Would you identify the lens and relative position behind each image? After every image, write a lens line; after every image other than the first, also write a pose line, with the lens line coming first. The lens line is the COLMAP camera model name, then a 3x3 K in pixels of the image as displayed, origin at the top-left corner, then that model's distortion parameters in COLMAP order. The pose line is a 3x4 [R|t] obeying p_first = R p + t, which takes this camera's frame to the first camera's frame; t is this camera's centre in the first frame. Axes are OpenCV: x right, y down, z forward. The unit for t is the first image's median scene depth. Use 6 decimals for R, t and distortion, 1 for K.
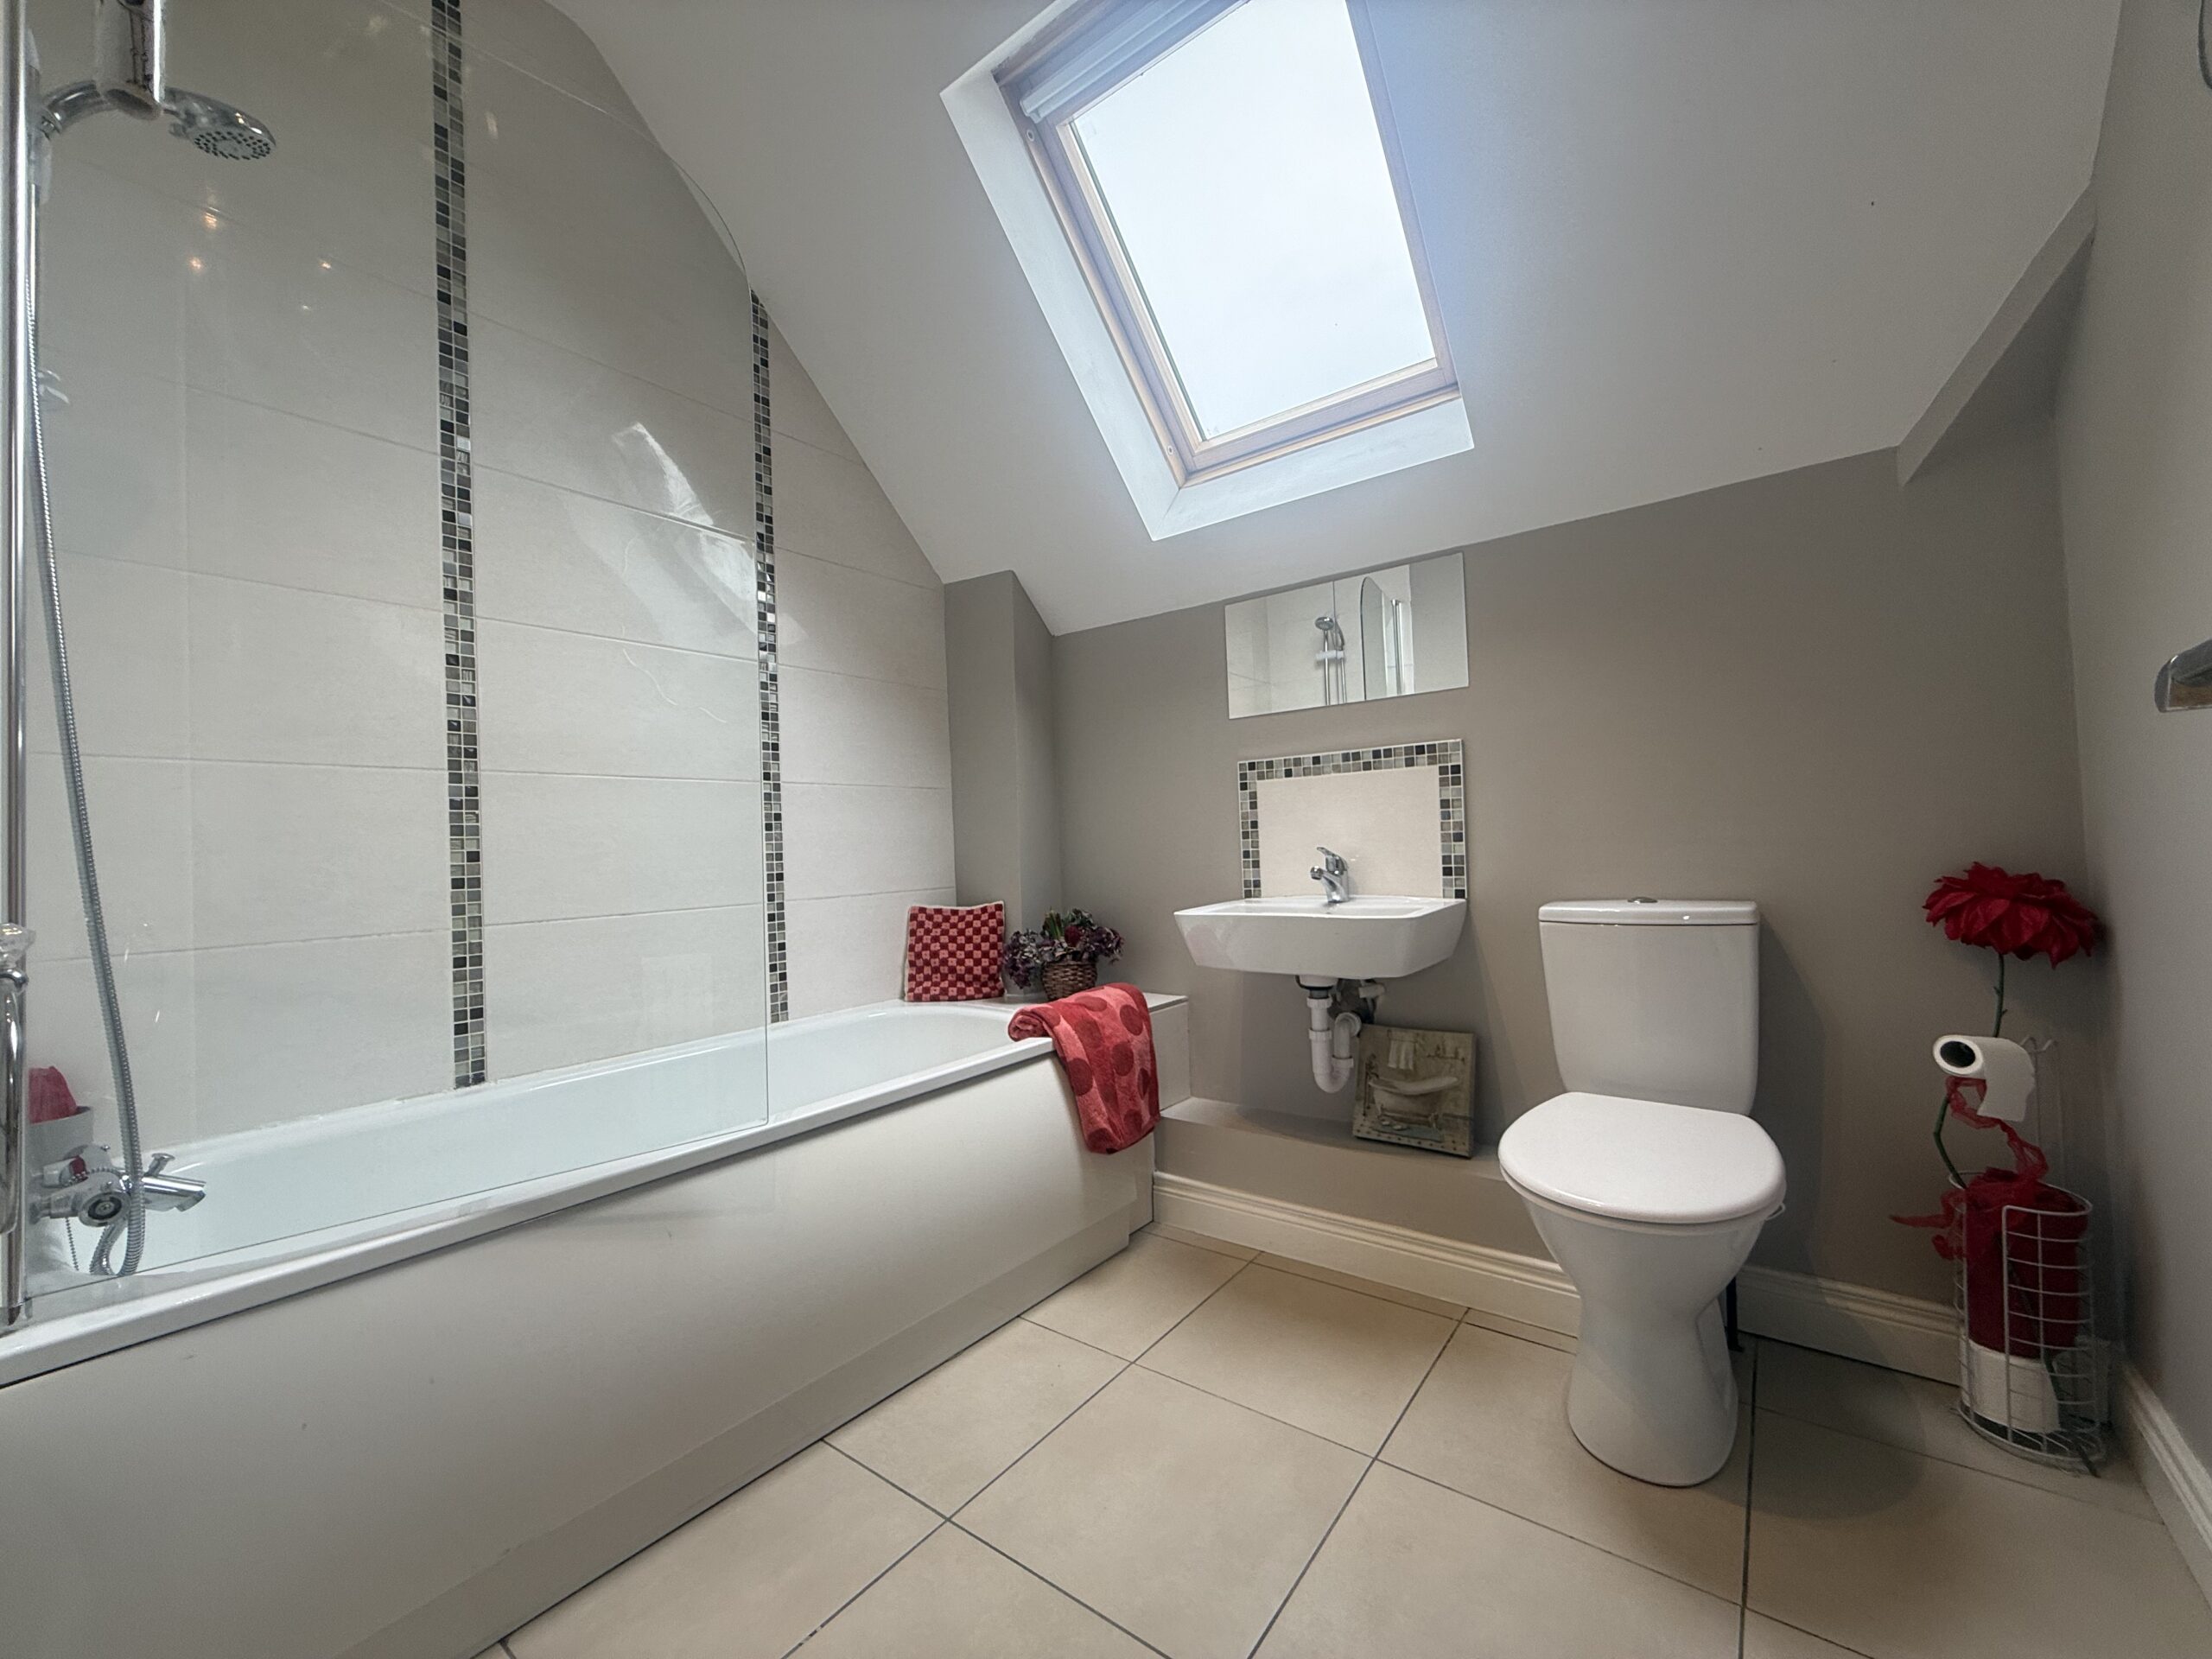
lens RADIAL K [[882.9, 0, 1098.7], [0, 882.9, 833.6], [0, 0, 1]] dist [0.002460, 0.000073]
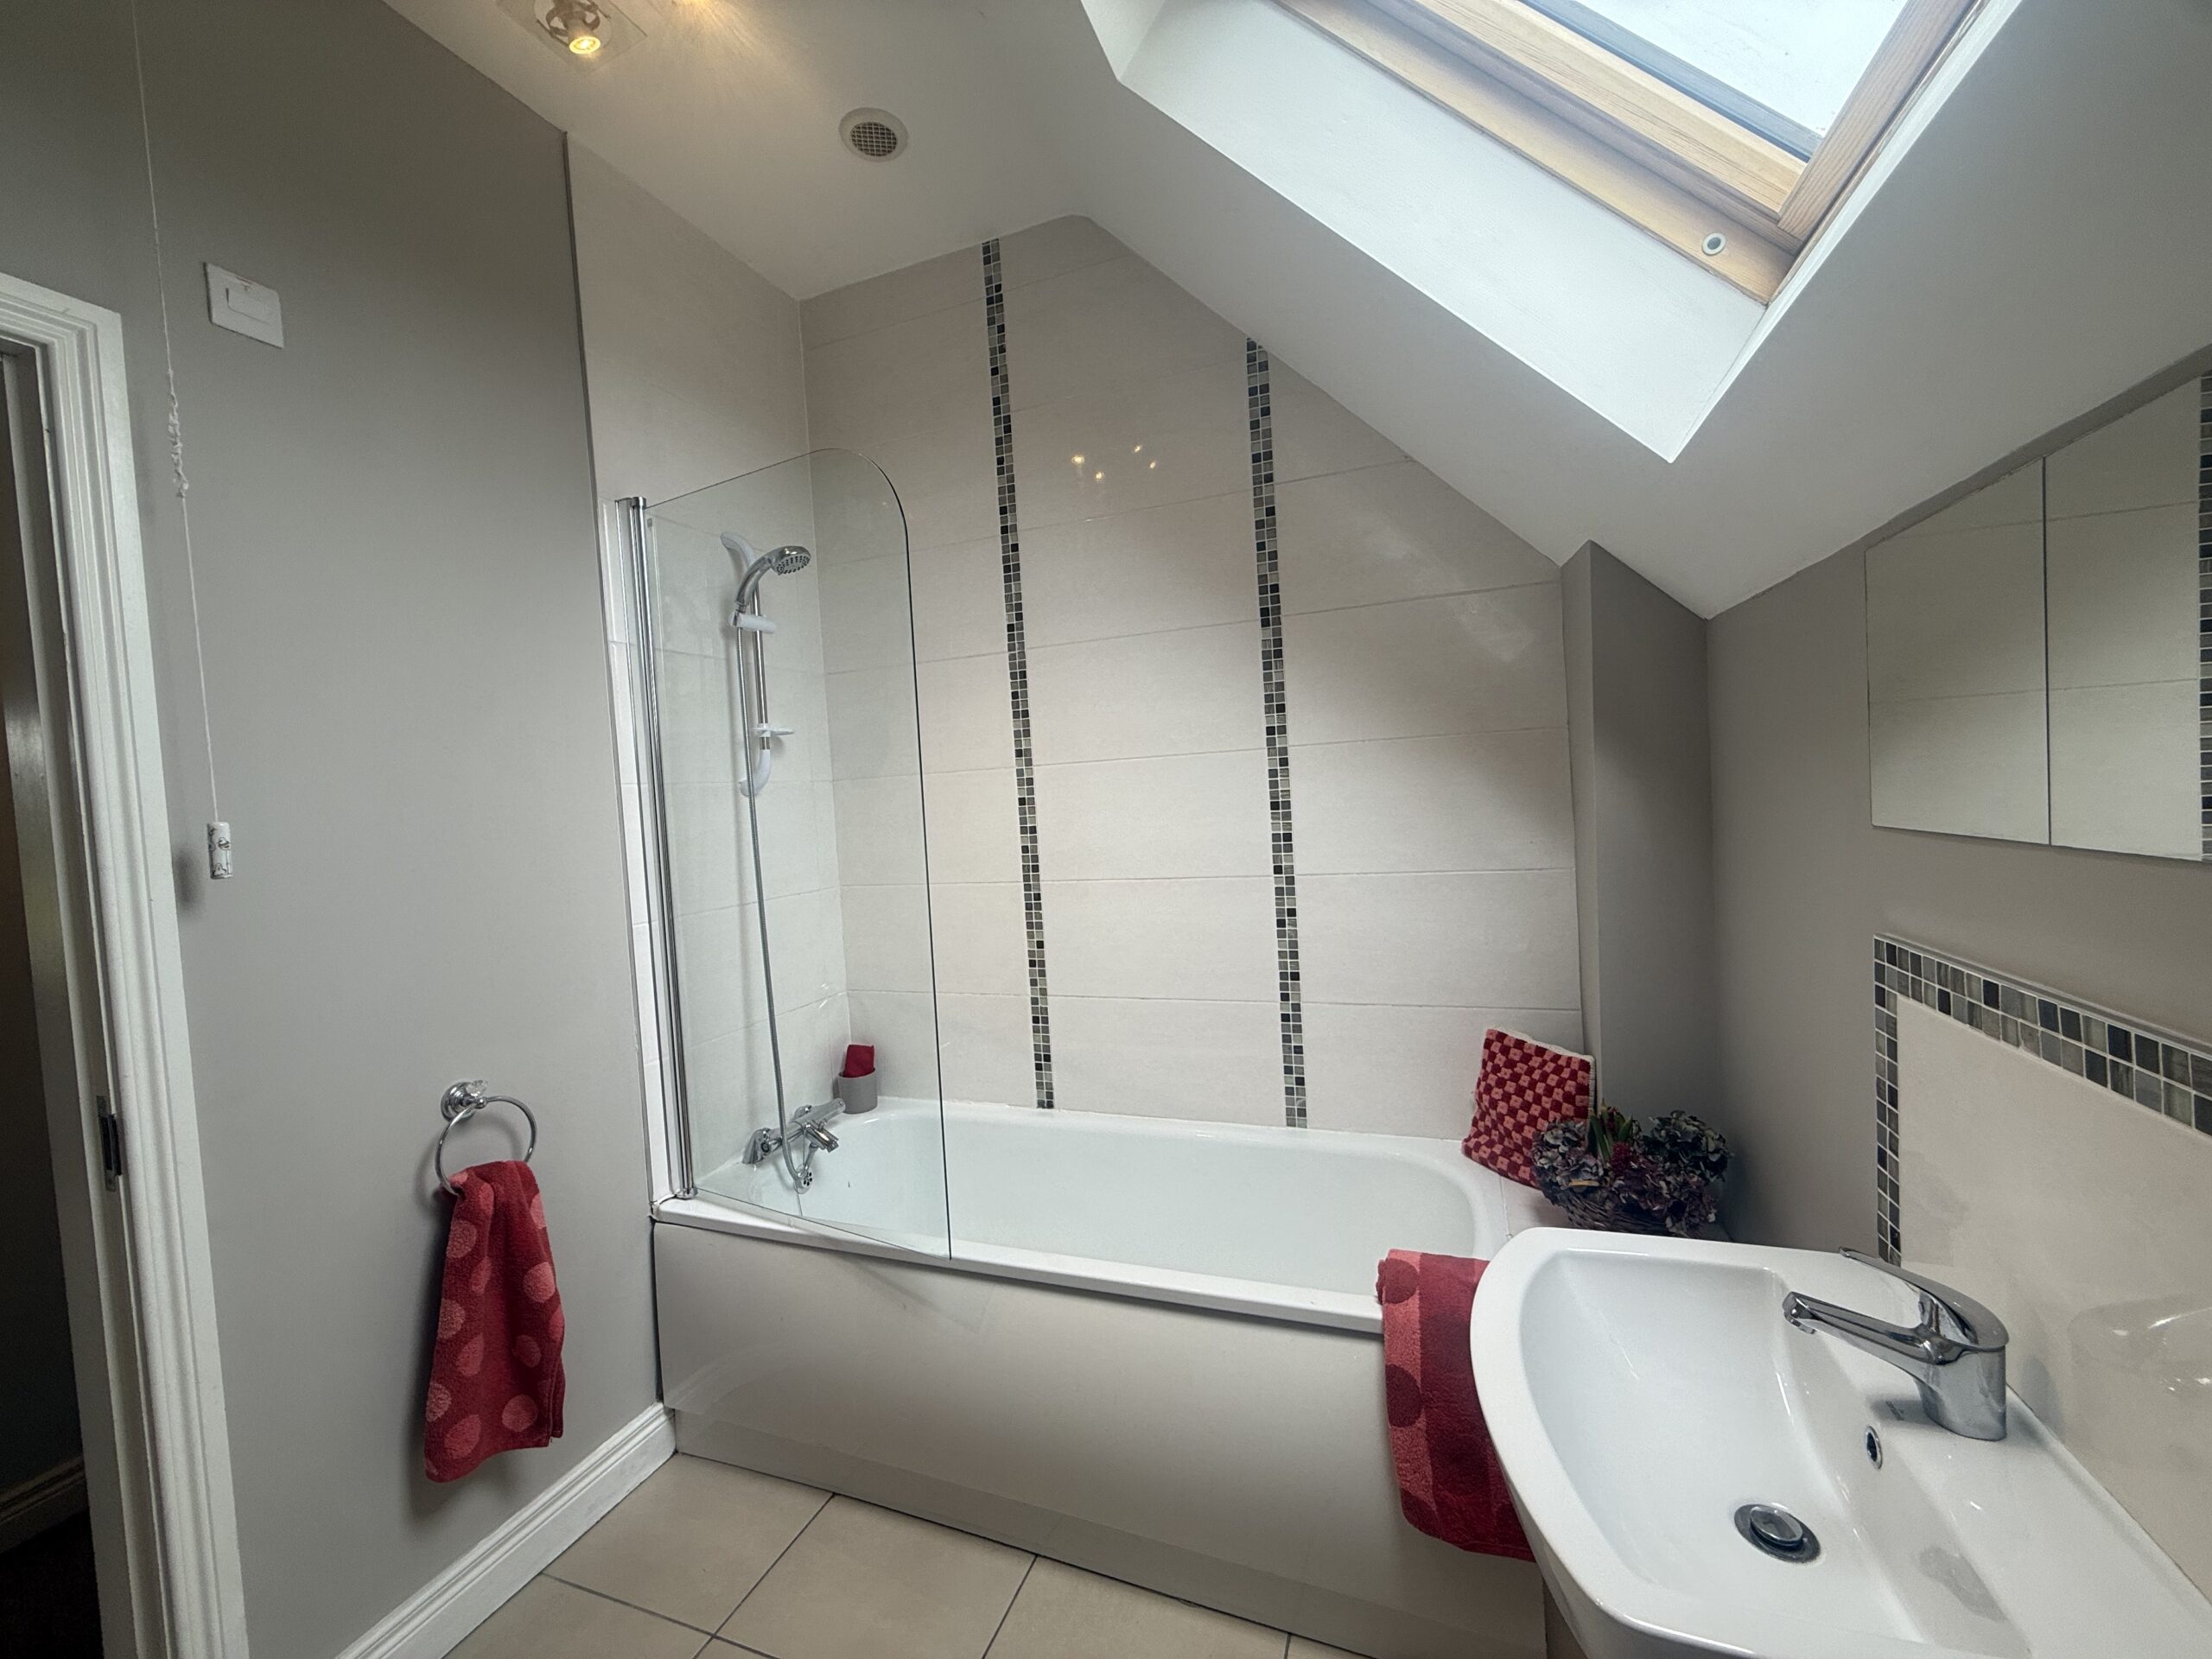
lens RADIAL K [[882.9, 0, 1116.0], [0, 882.9, 829.6], [0, 0, 1]] dist [0.002460, 0.000073]
pose [[0.290805, 0.062057, -0.954768, 0.598572], [0.063437, 0.994448, 0.083958, -0.251129], [0.954677, -0.084983, 0.285254, 0.725583]]
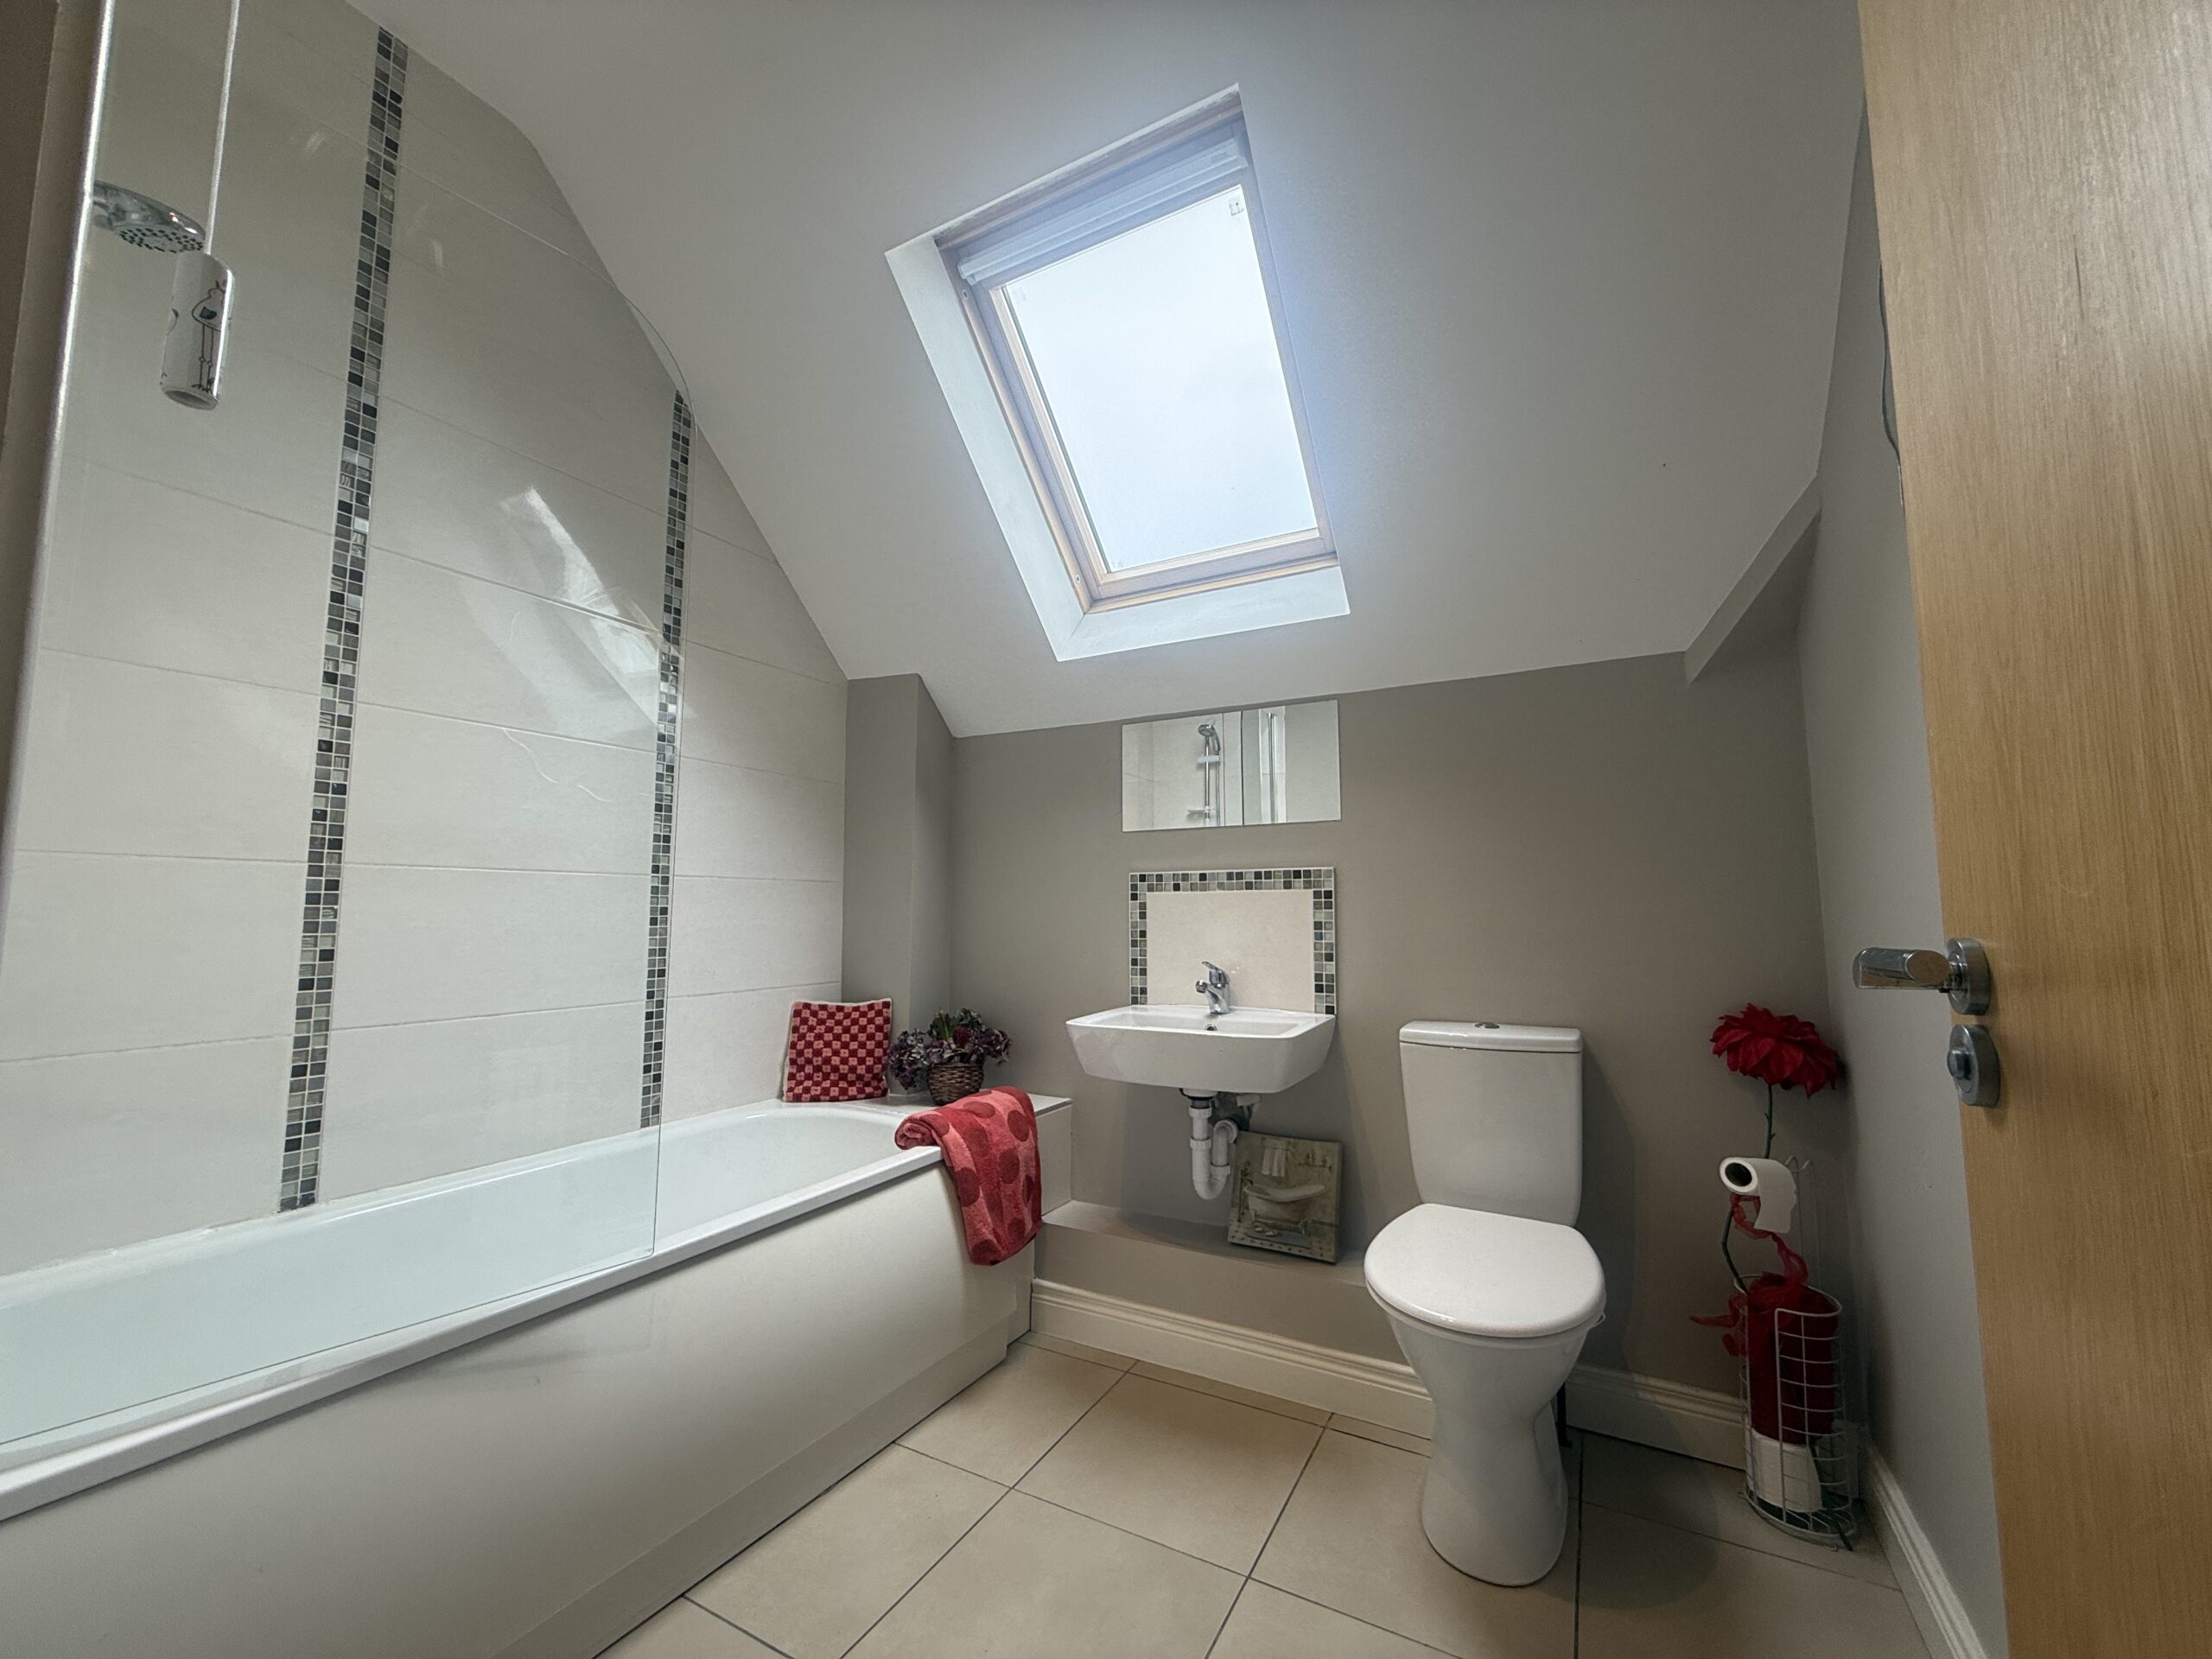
lens RADIAL K [[882.9, 0, 1099.0], [0, 882.9, 834.9], [0, 0, 1]] dist [0.002460, 0.000073]
pose [[0.988681, 0.049208, 0.141735, -0.039654], [-0.038399, 0.996212, -0.078017, -0.057526], [-0.145037, 0.071691, 0.986825, -0.047811]]
